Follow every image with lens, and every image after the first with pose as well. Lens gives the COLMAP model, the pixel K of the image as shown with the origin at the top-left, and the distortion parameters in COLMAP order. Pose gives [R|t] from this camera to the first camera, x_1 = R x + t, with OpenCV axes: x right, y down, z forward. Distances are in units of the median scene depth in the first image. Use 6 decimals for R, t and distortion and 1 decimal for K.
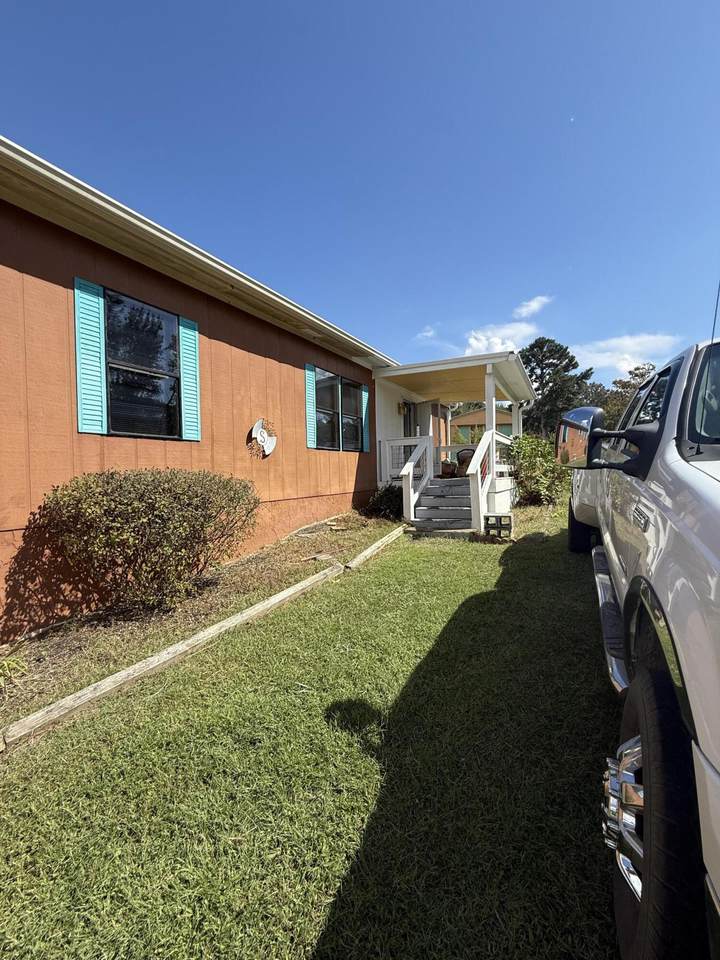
lens RADIAL K [[378.0, 0, 360.5], [0, 378.0, 479.5], [0, 0, 1]] dist [0.001191, -0.000469]
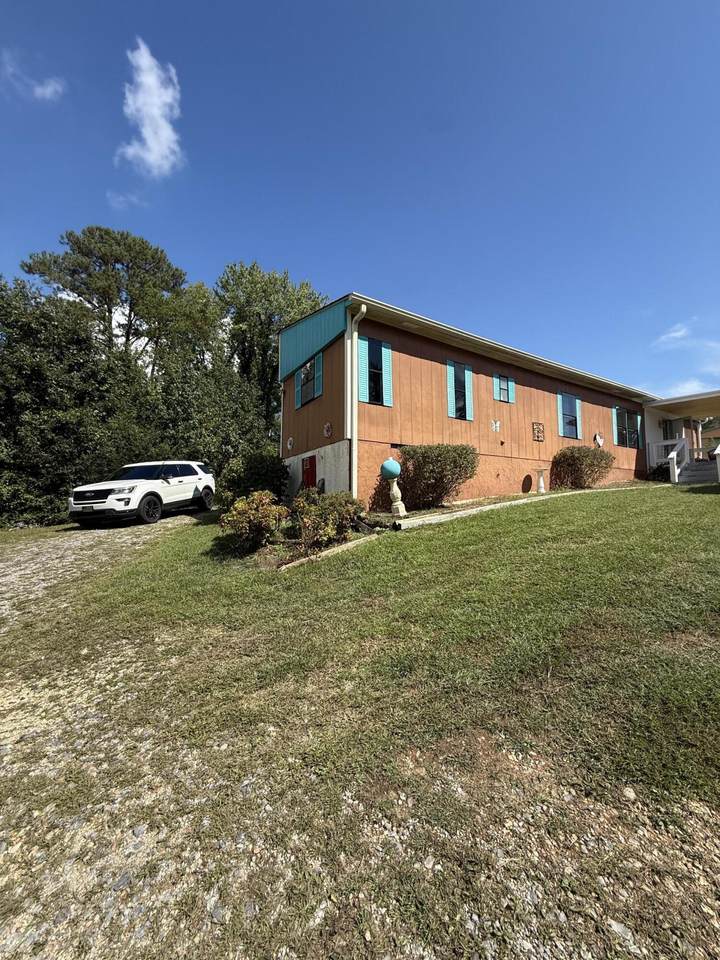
lens RADIAL K [[383.2, 0, 357.6], [0, 383.2, 478.6], [0, 0, 1]] dist [0.001357, 0.000069]
pose [[0.879874, -0.004052, -0.475190, -0.314771], [-0.033683, 0.996917, -0.070870, 0.249681], [0.474013, 0.078363, 0.877024, -1.263574]]
